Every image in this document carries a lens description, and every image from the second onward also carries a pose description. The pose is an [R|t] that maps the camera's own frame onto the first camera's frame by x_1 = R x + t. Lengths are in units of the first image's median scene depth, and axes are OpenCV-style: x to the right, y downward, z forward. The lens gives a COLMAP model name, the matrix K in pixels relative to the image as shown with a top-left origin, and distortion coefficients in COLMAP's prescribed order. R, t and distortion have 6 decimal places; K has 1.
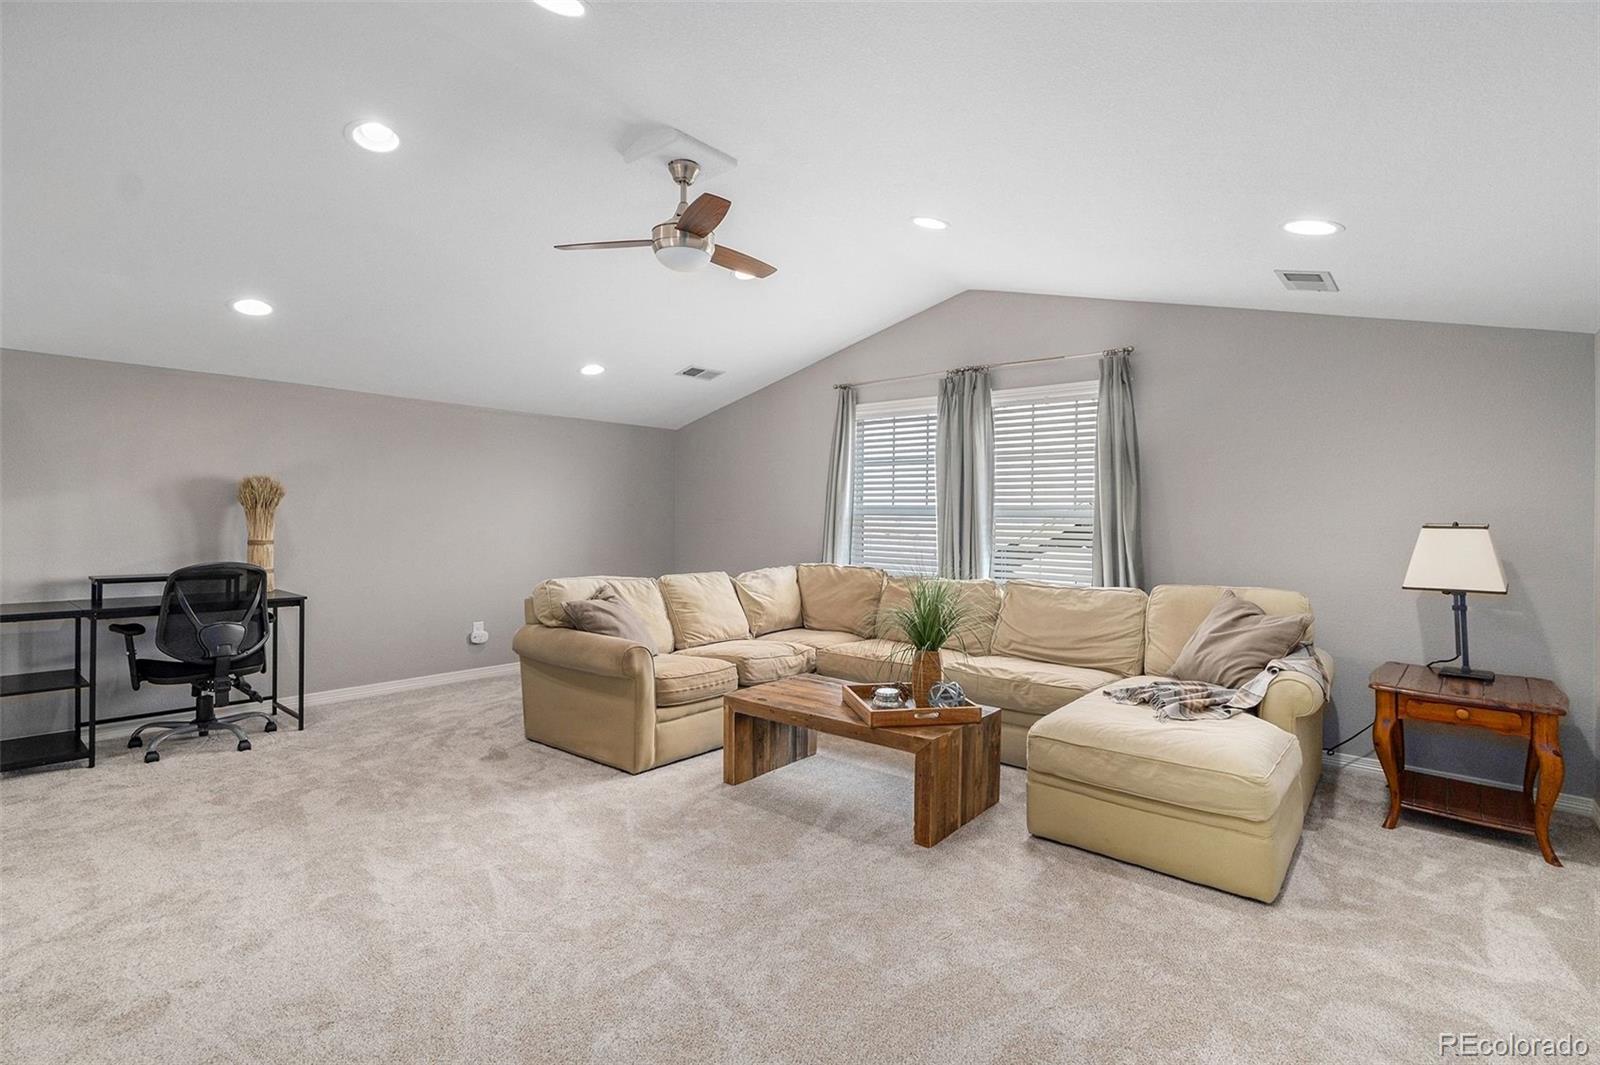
lens RADIAL K [[753.5, 0, 790.7], [0, 753.5, 517.5], [0, 0, 1]] dist [0.001842, 0.000203]
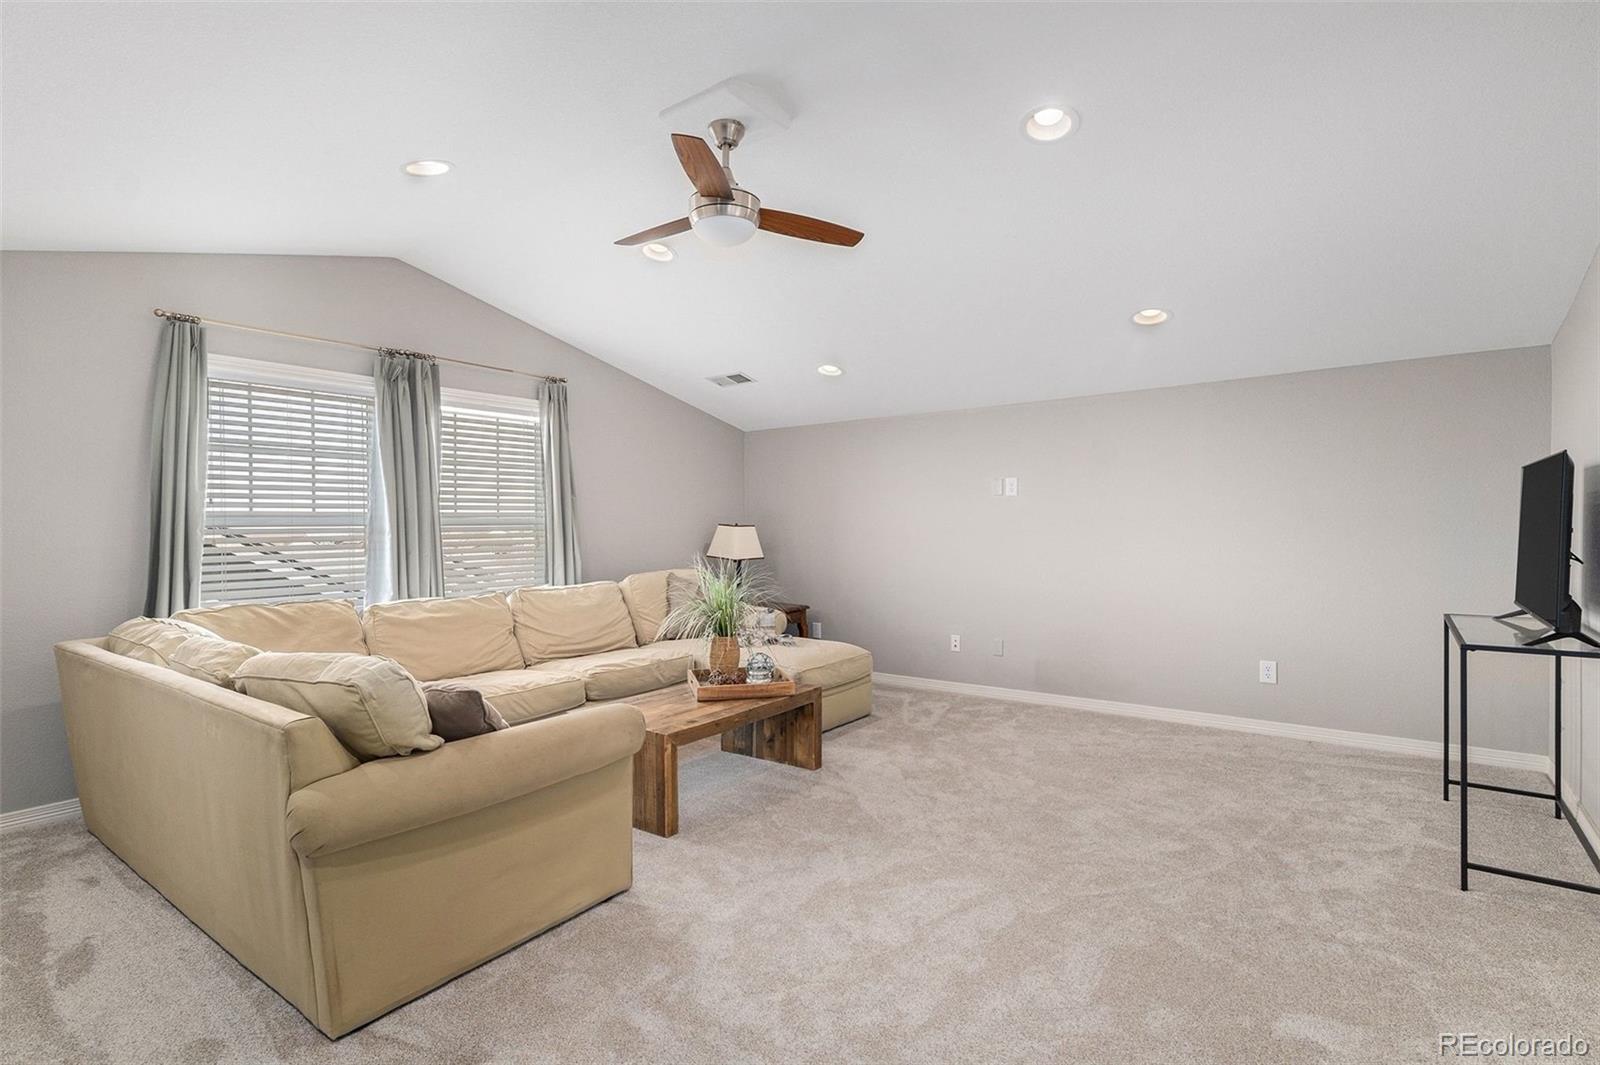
lens RADIAL K [[753.5, 0, 790.7], [0, 753.5, 517.5], [0, 0, 1]] dist [0.001842, 0.000203]
pose [[-0.037015, -0.004255, 0.999306, -0.677792], [0.010492, 0.999934, 0.004646, -0.010466], [-0.999260, 0.010656, -0.036968, 0.637526]]
